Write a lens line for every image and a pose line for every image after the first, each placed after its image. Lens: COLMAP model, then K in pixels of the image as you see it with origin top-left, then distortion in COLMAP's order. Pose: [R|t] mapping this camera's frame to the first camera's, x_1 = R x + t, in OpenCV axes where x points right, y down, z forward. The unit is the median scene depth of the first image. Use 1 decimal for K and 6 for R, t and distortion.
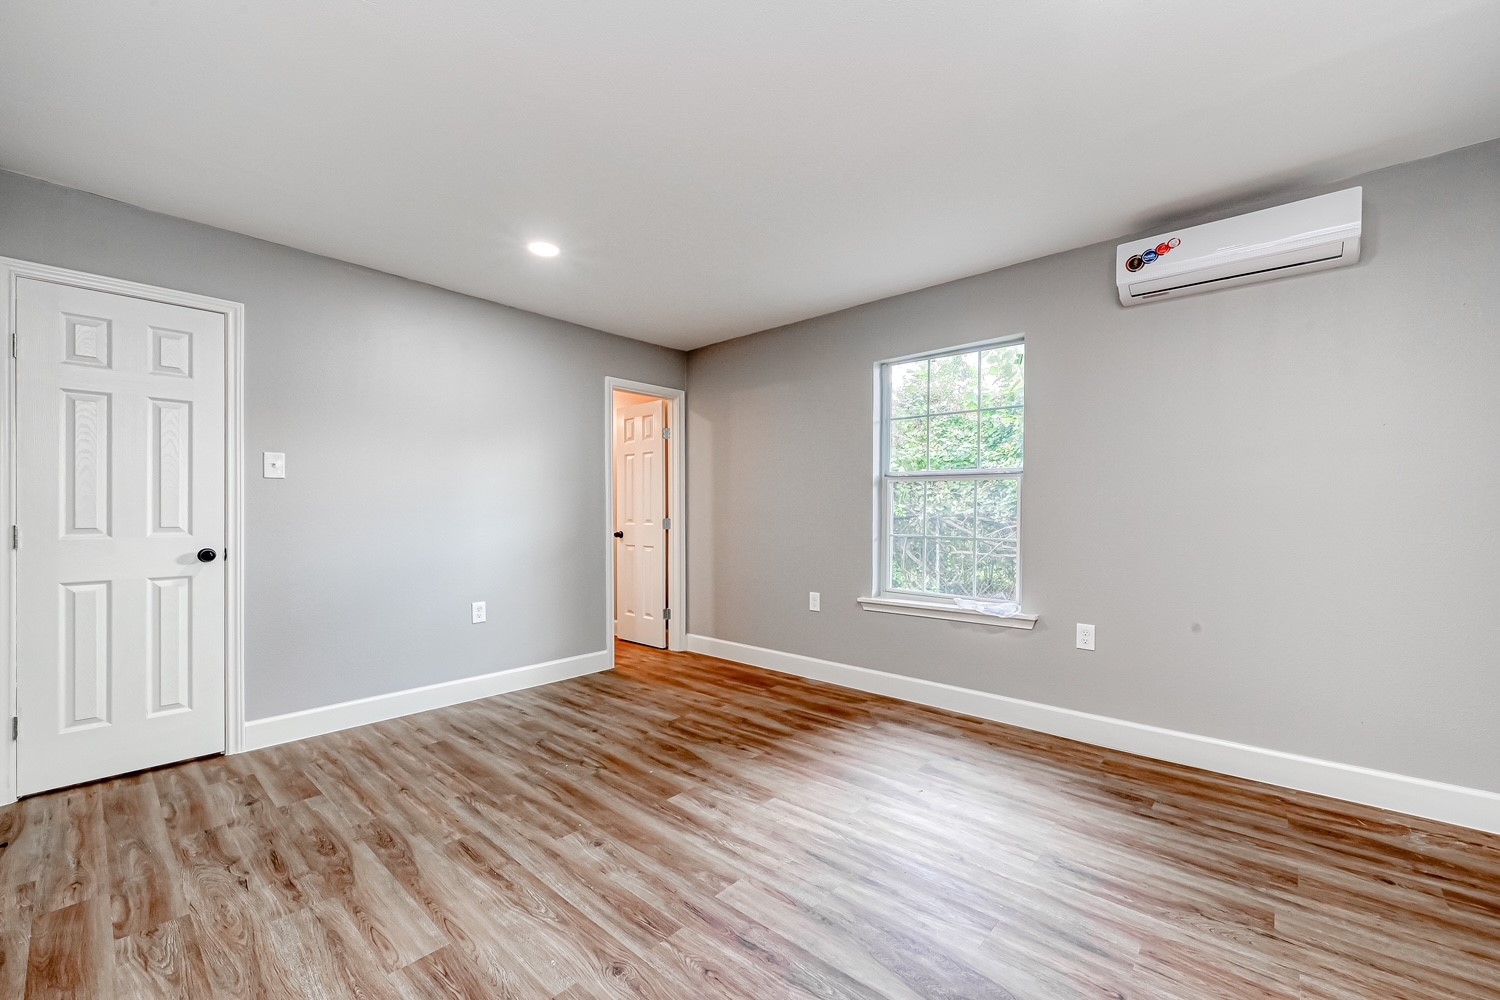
lens RADIAL K [[614.7, 0, 765.1], [0, 614.7, 507.9], [0, 0, 1]] dist [-0.001108, -0.000210]
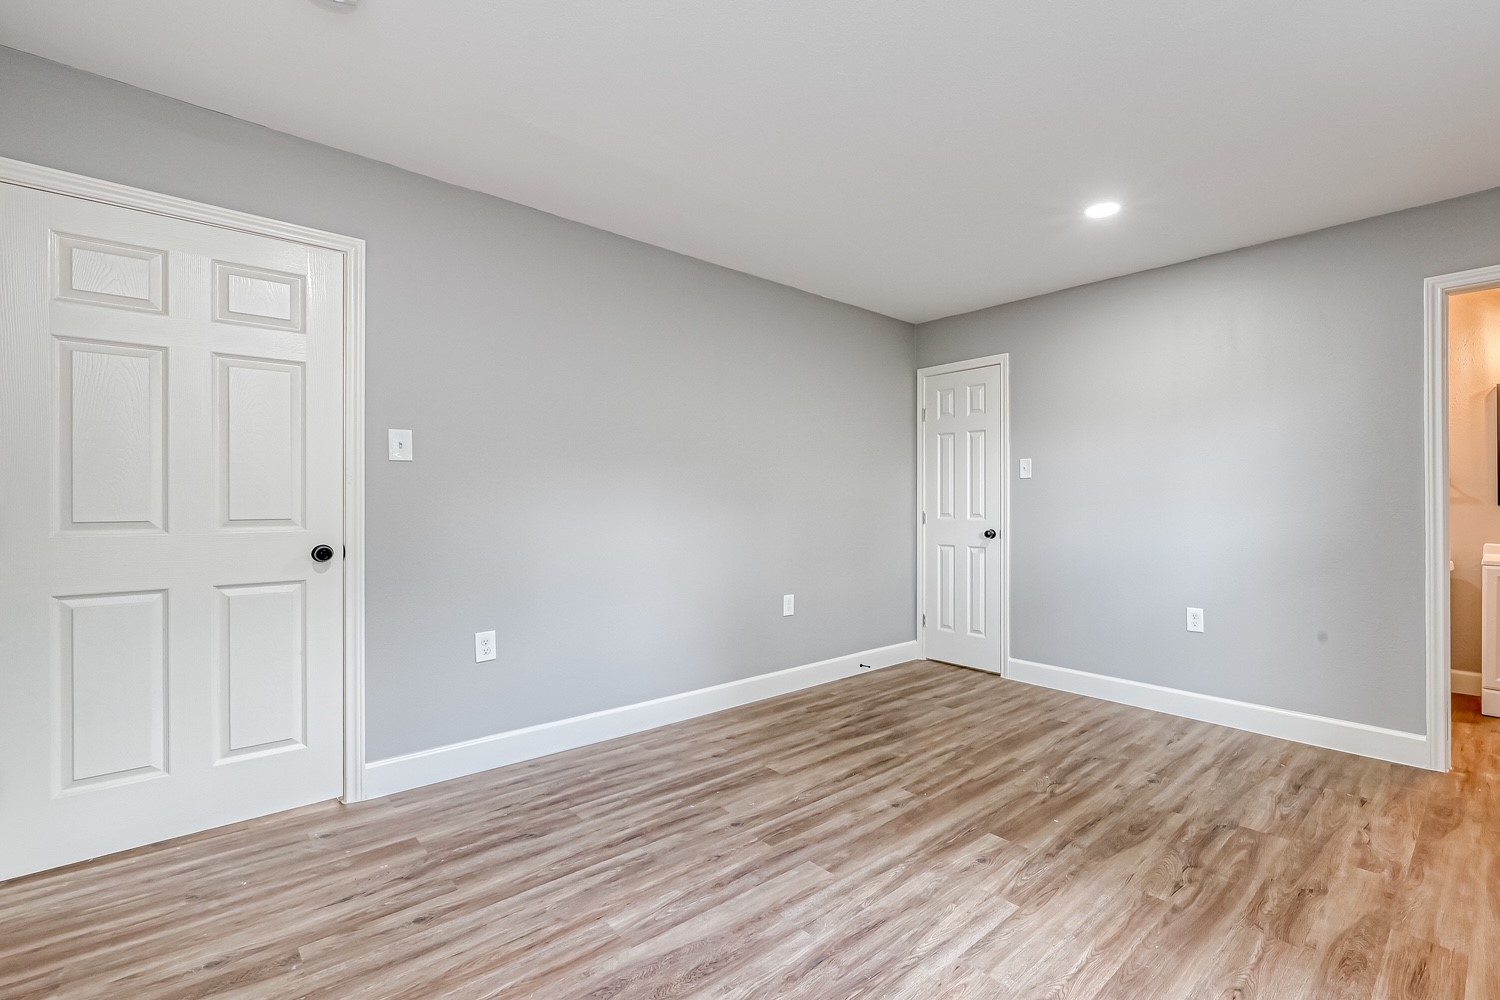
lens RADIAL K [[603.2, 0, 750.0], [0, 603.2, 500.0], [0, 0, 1]] dist [0.000586, 0.000303]
pose [[-0.108185, -0.004833, -0.994119, 0.619864], [0.004188, 0.999977, -0.005317, 0.002785], [0.994122, -0.004738, -0.108162, 0.638585]]
